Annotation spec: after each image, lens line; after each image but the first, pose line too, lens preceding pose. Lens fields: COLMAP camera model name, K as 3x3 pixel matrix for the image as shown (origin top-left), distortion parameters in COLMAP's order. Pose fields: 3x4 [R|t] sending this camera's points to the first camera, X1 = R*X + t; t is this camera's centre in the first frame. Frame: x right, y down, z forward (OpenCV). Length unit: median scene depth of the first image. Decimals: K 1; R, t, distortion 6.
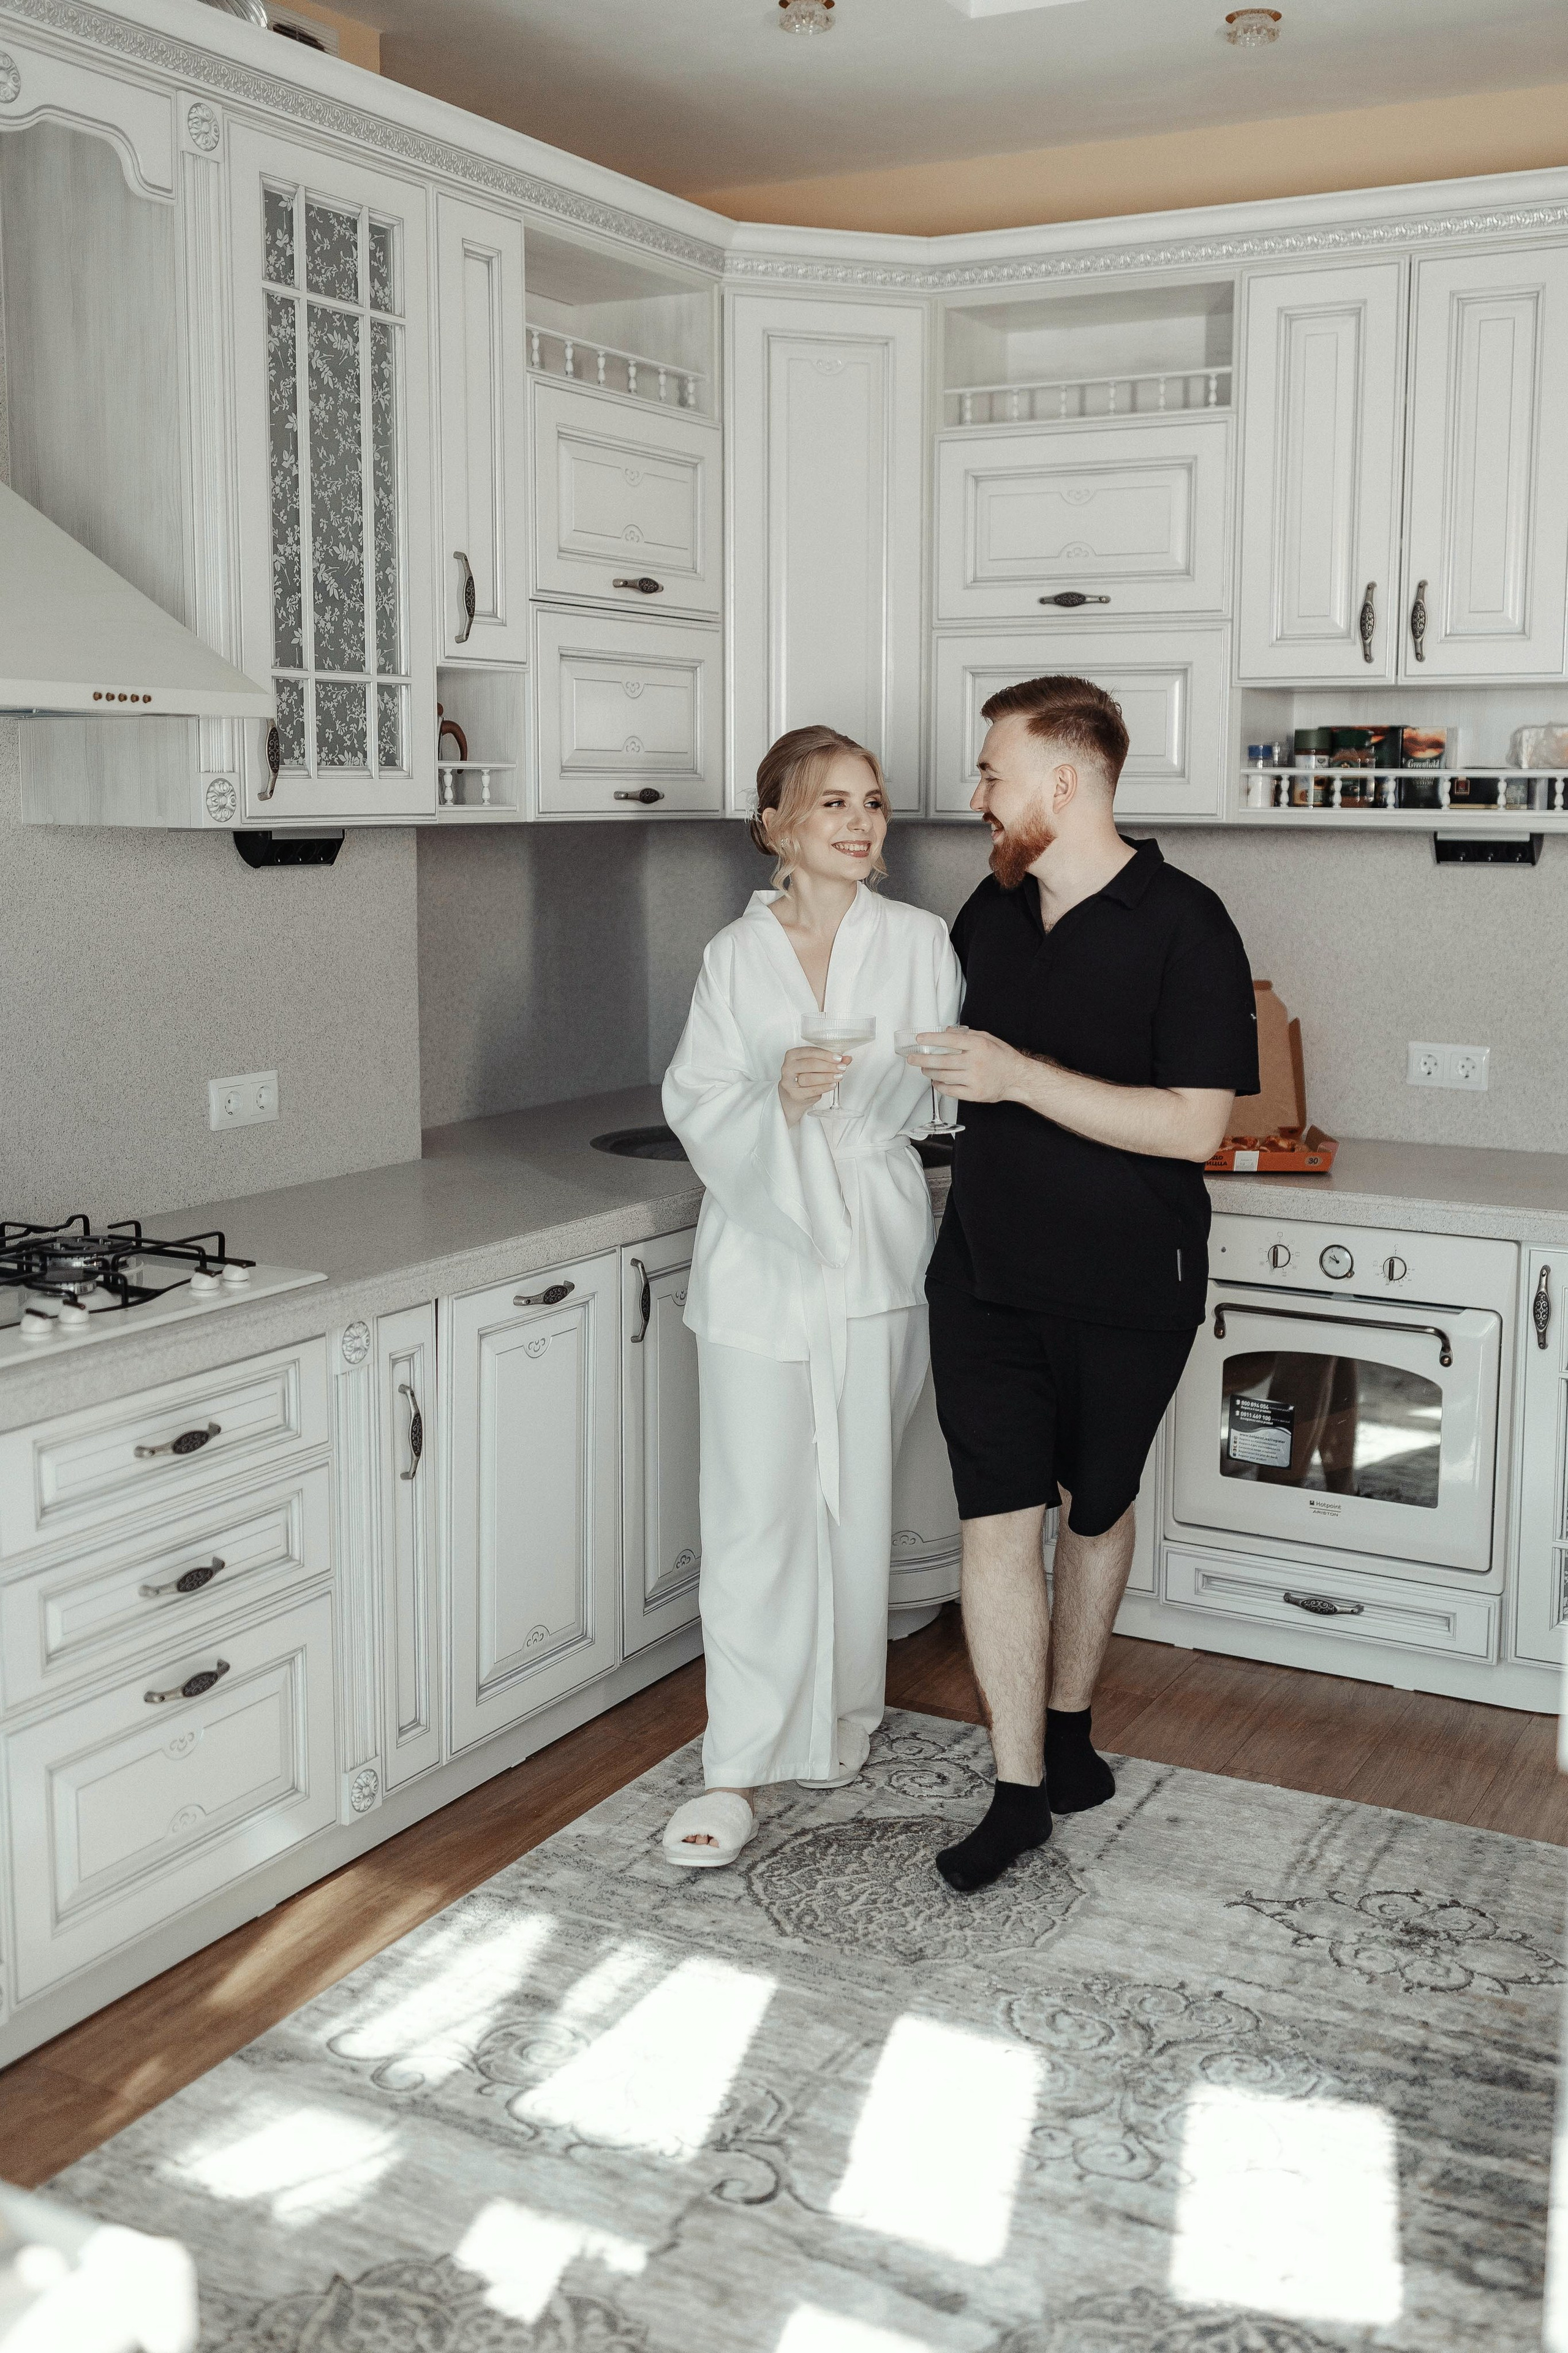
lens RADIAL K [[2348.5, 0, 900.4], [0, 2348.5, 1028.2], [0, 0, 1]] dist [-0.017266, 0.000000]
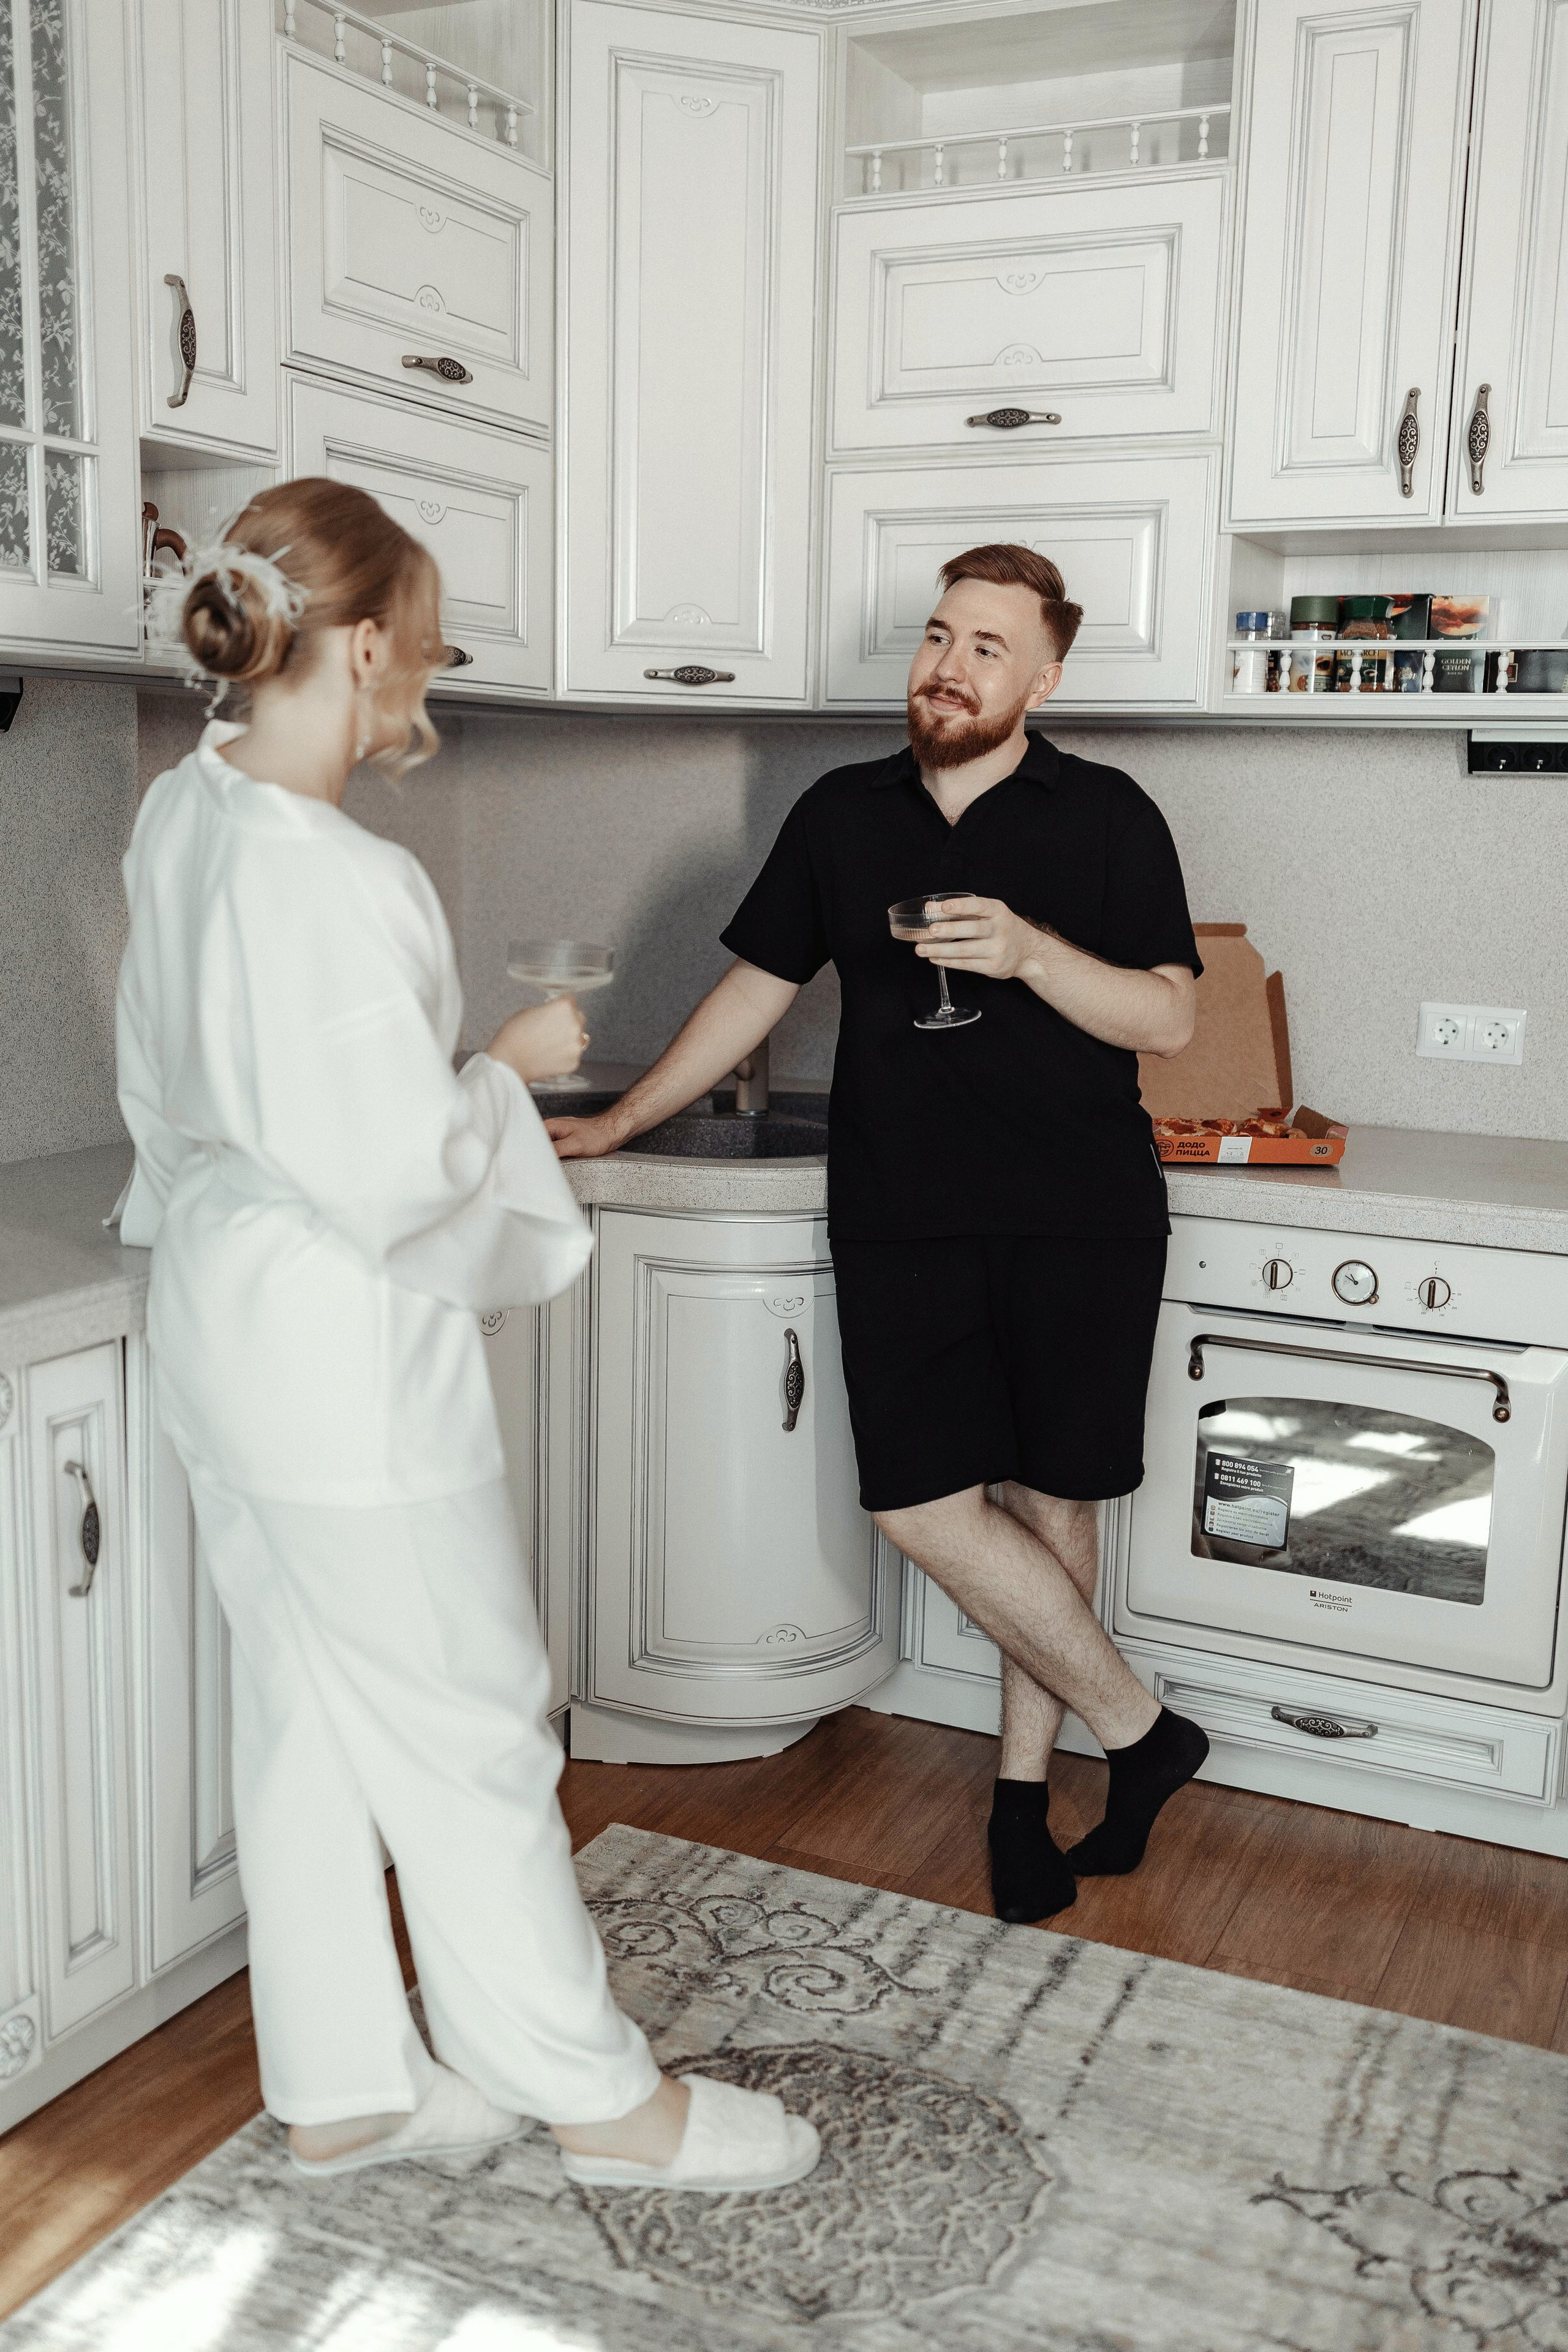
lens RADIAL K [[2224.4, 0, 859.5], [0, 2224.4, 1128.1], [0, 0, 1]] dist [-0.002705, 0.000000]
pose [[0.998440, 0.009727, 0.054988, -0.016445], [-0.012177, 0.998939, 0.044403, 0.020597], [-0.054498, -0.045003, 0.997499, 0.311673]]
